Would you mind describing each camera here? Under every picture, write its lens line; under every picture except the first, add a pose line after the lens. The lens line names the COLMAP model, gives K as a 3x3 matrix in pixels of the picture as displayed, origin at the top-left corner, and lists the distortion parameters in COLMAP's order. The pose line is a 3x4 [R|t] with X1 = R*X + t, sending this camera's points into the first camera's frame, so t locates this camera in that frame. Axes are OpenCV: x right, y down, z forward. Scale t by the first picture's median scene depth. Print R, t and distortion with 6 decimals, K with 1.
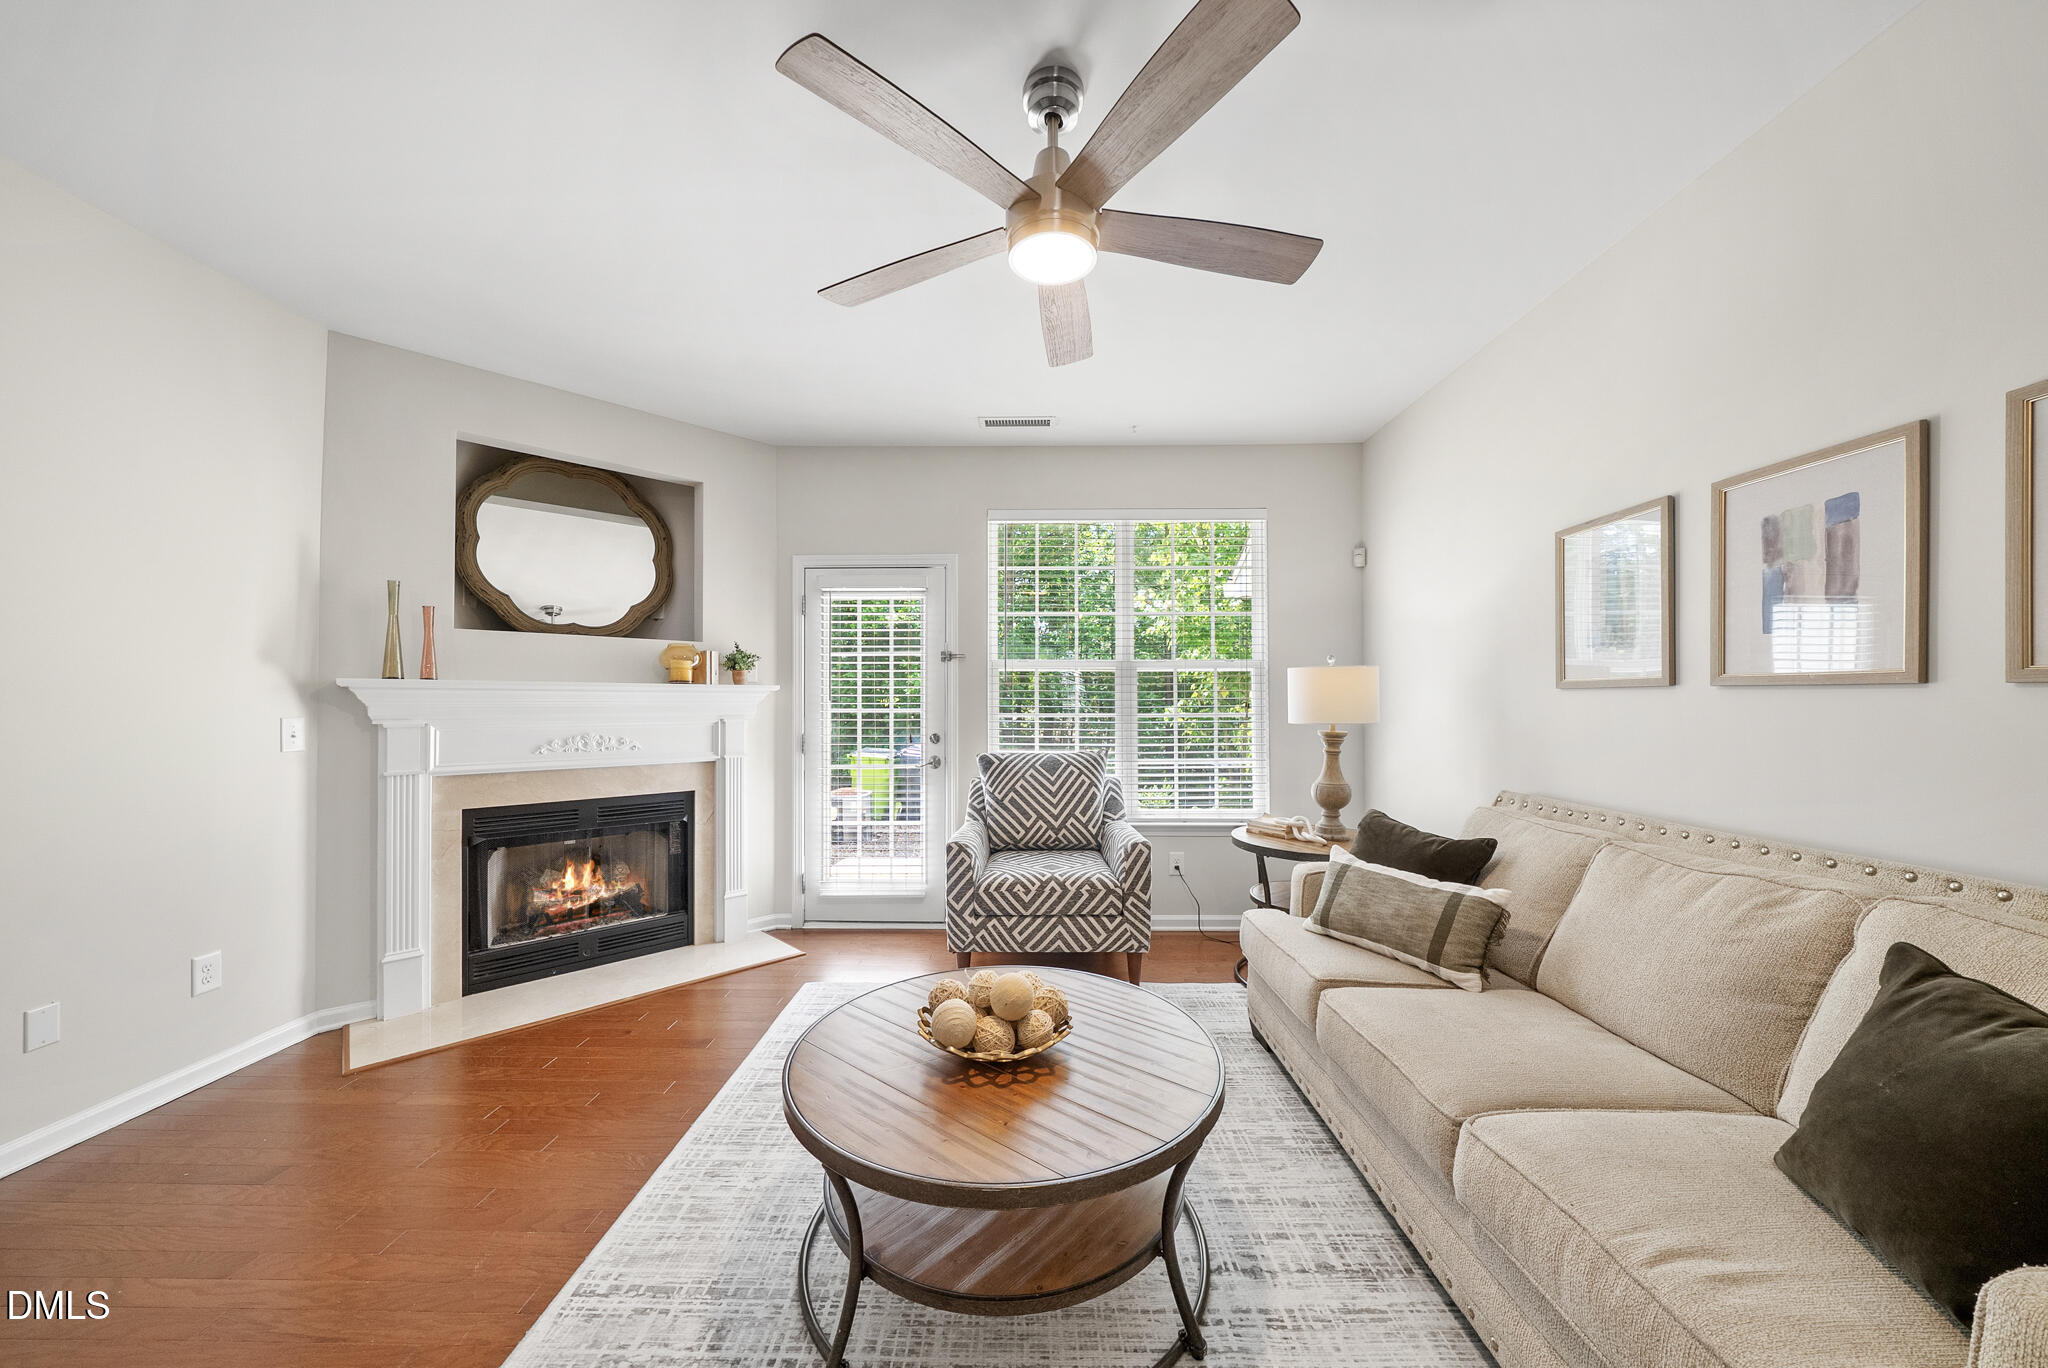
lens RADIAL K [[702.4, 0, 1022.8], [0, 702.4, 697.8], [0, 0, 1]] dist [-0.006522, -0.000124]
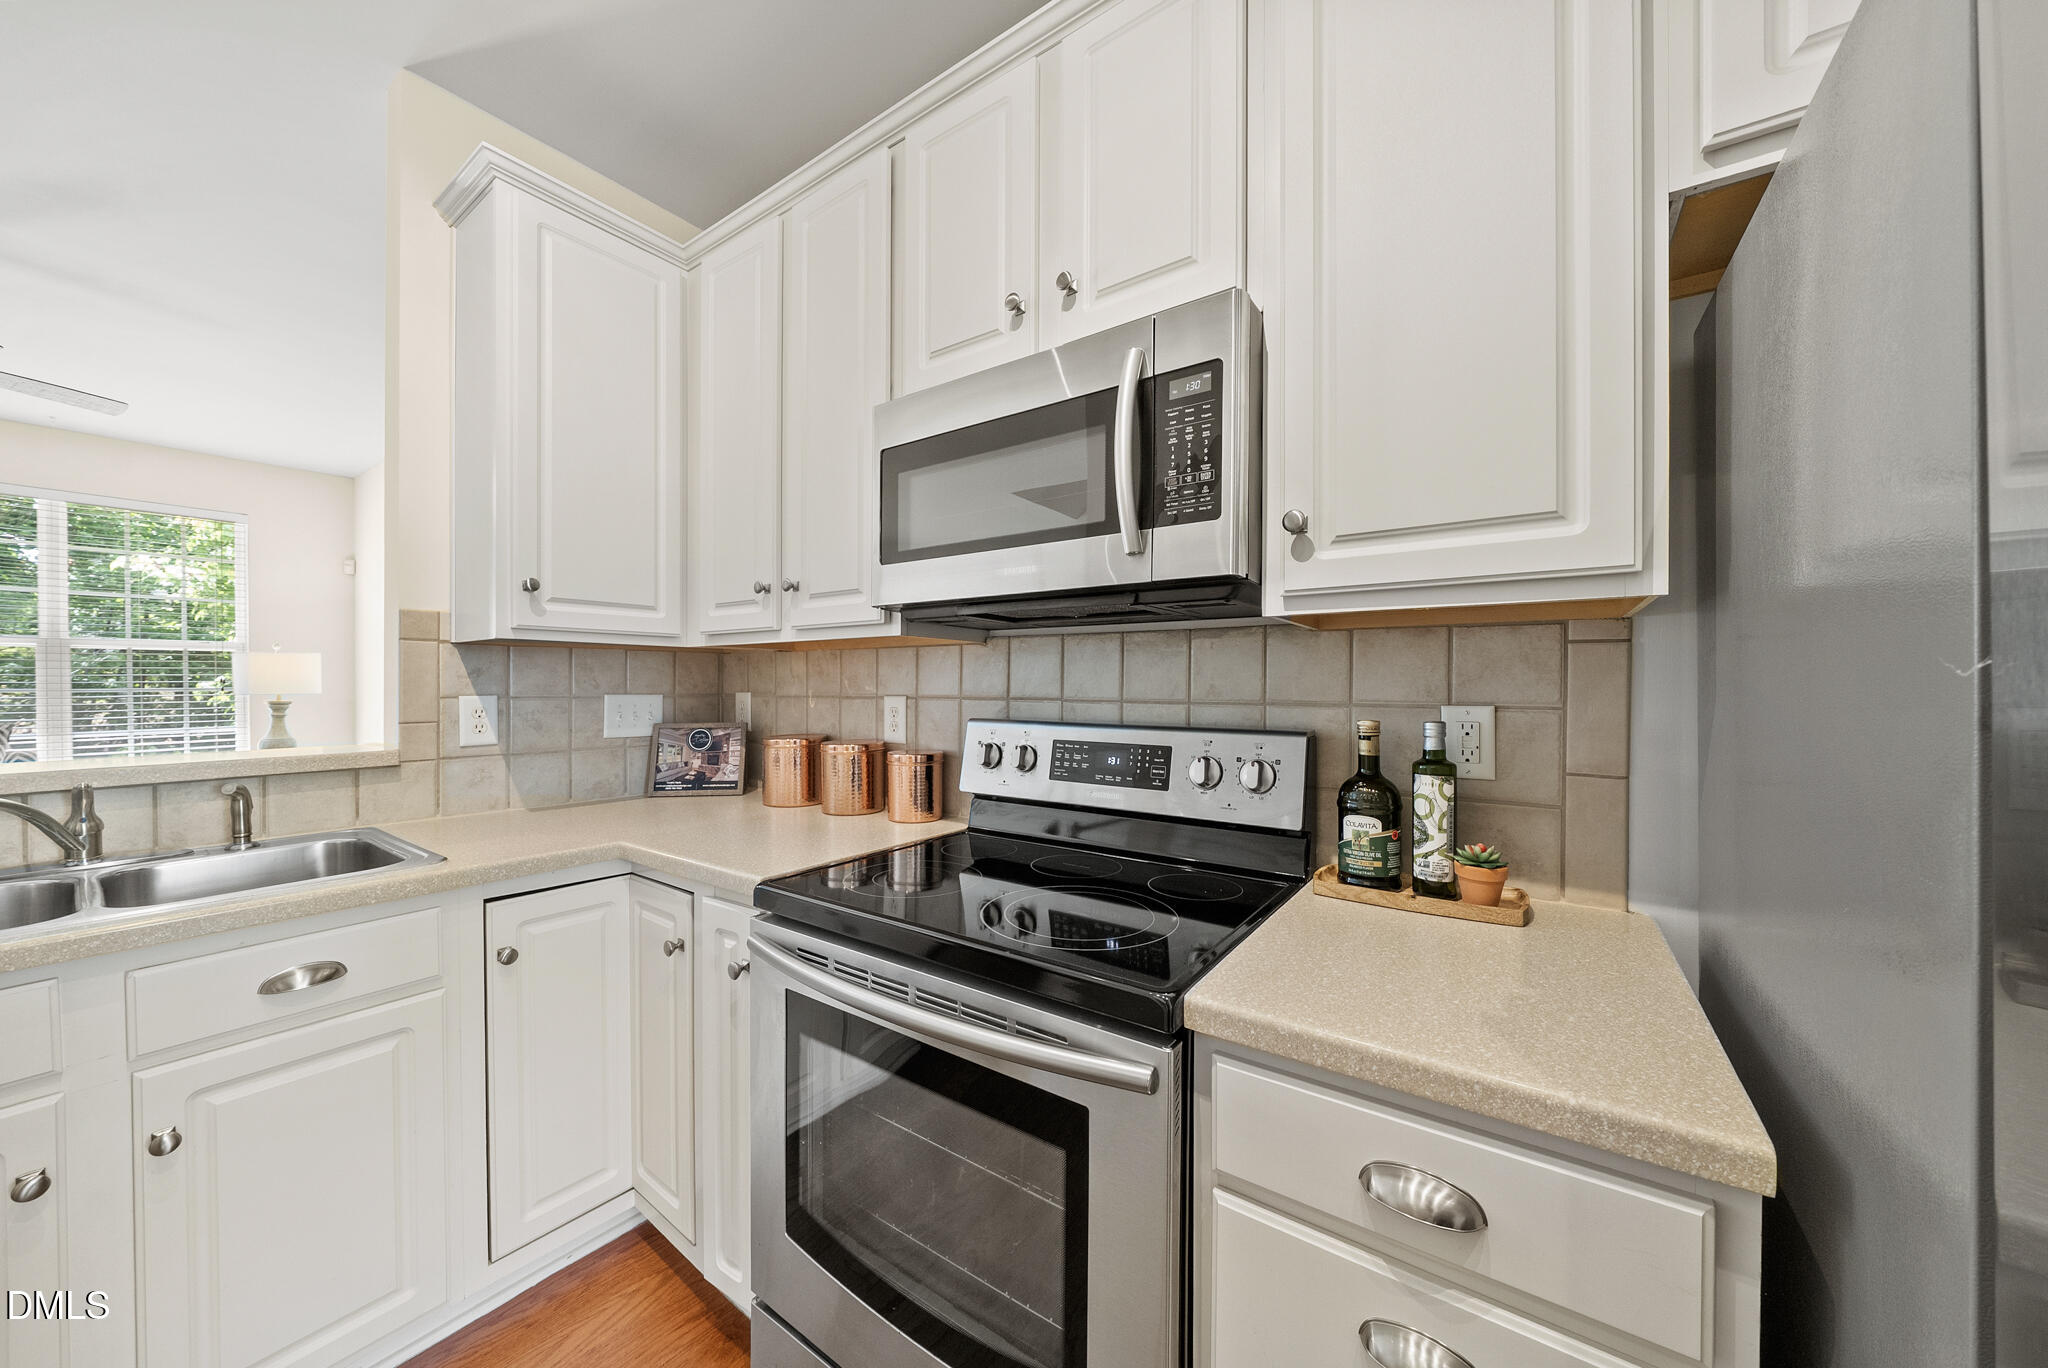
lens RADIAL K [[713.1, 0, 1021.6], [0, 713.1, 688.1], [0, 0, 1]] dist [-0.007302, 0.000065]
pose [[0.574058, -0.005638, 0.818795, 0.155878], [-0.009259, 0.999868, 0.013377, -0.007212], [-0.818762, -0.015260, 0.573930, -0.977090]]
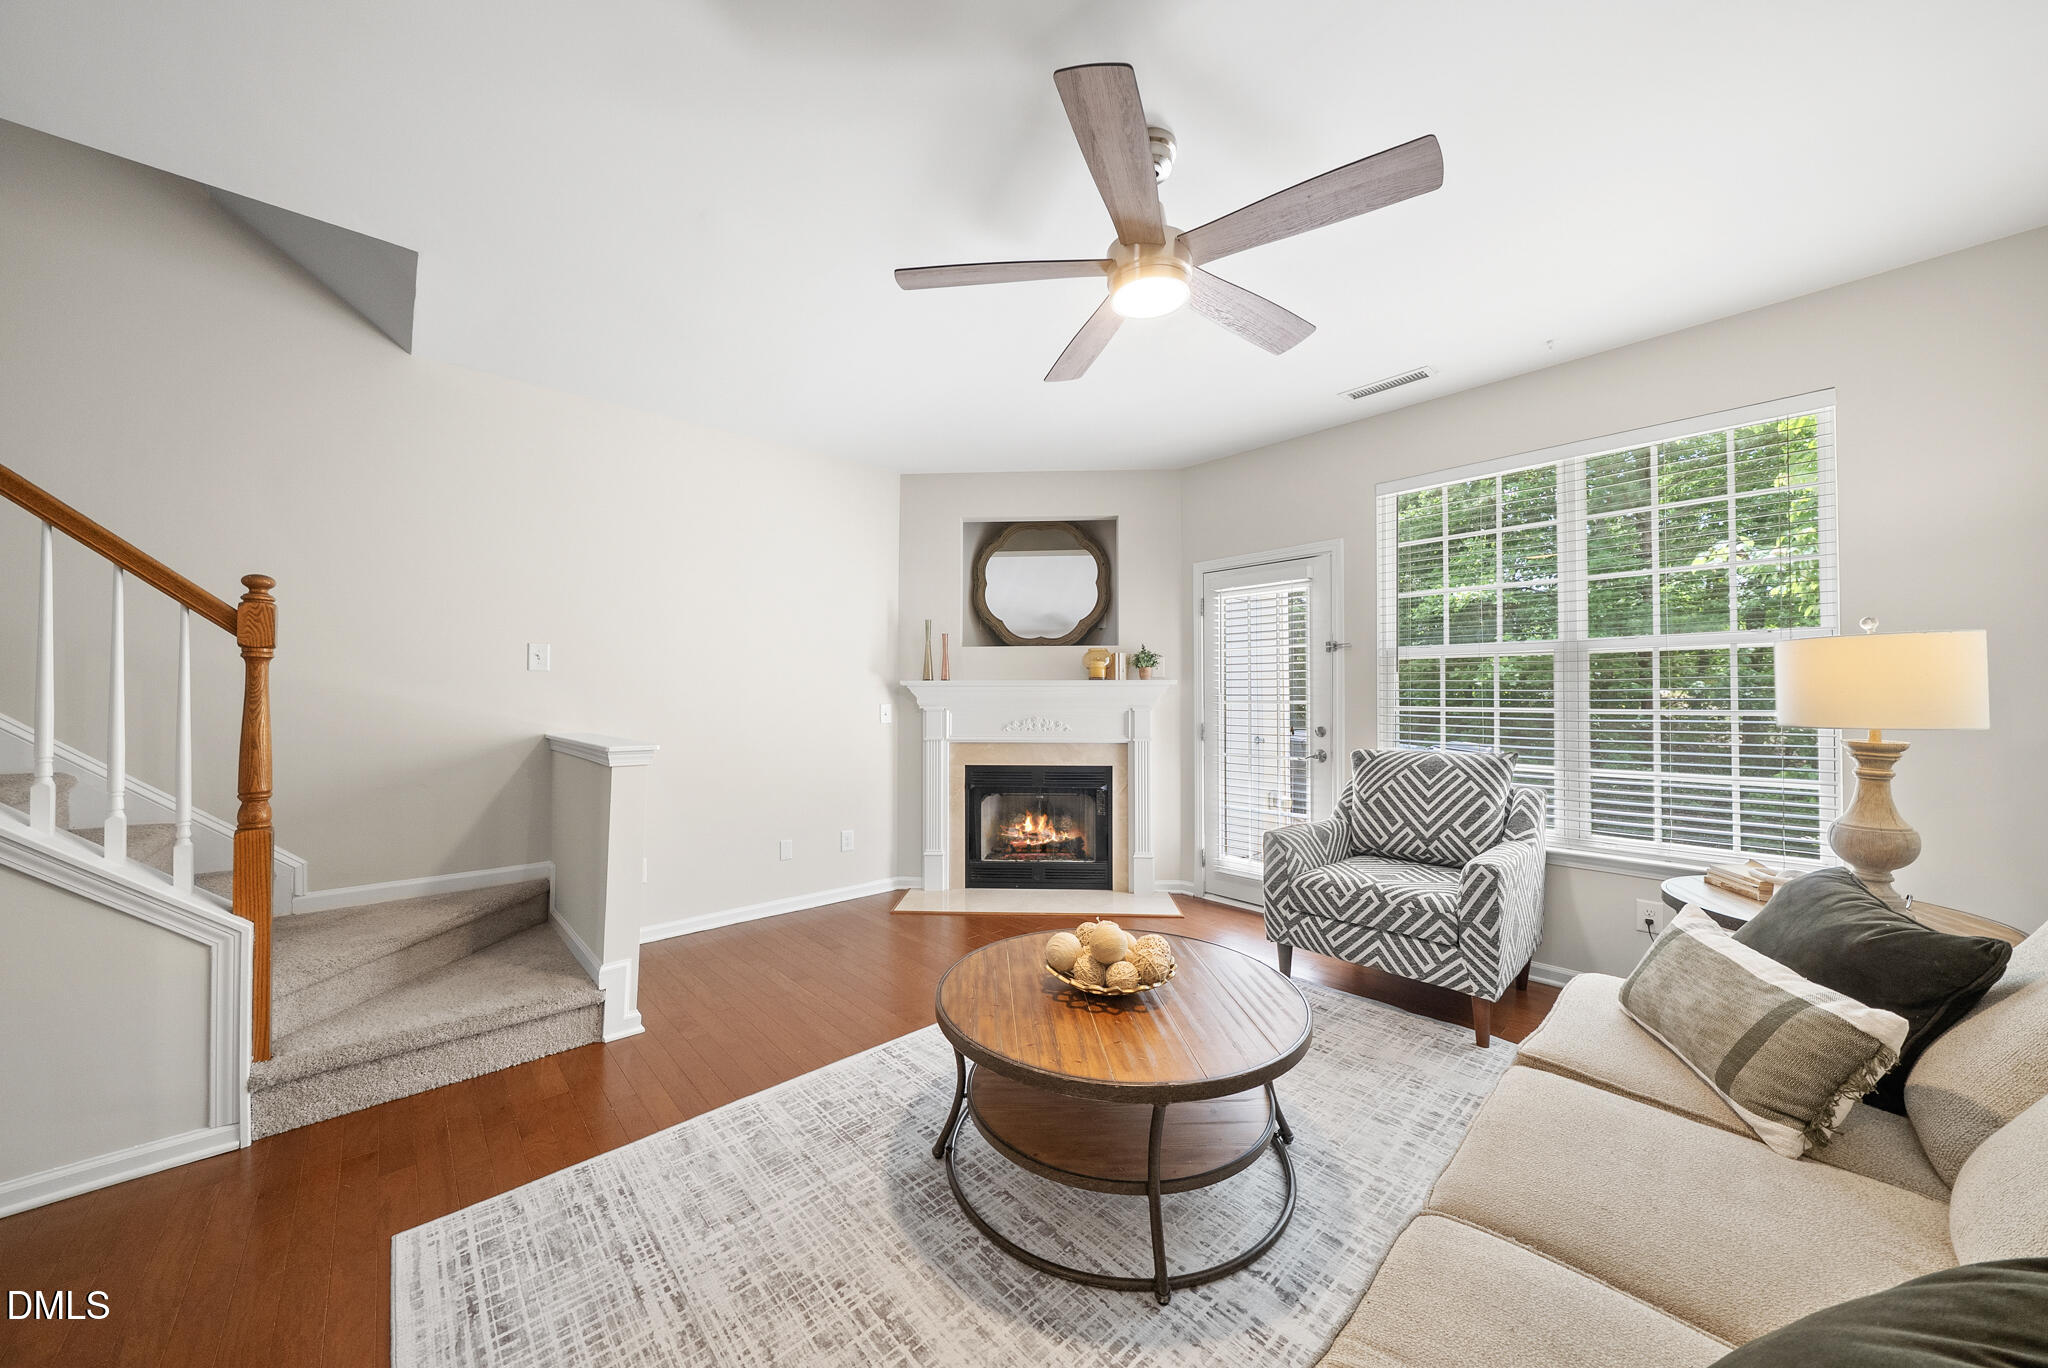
lens RADIAL K [[702.2, 0, 1024.5], [0, 702.2, 689.4], [0, 0, 1]] dist [-0.007435, -0.000130]
pose [[0.684316, -0.005988, -0.729161, 0.389920], [0.005679, 0.999980, -0.002882, 0.000108], [0.729163, -0.002169, 0.684336, 0.047510]]
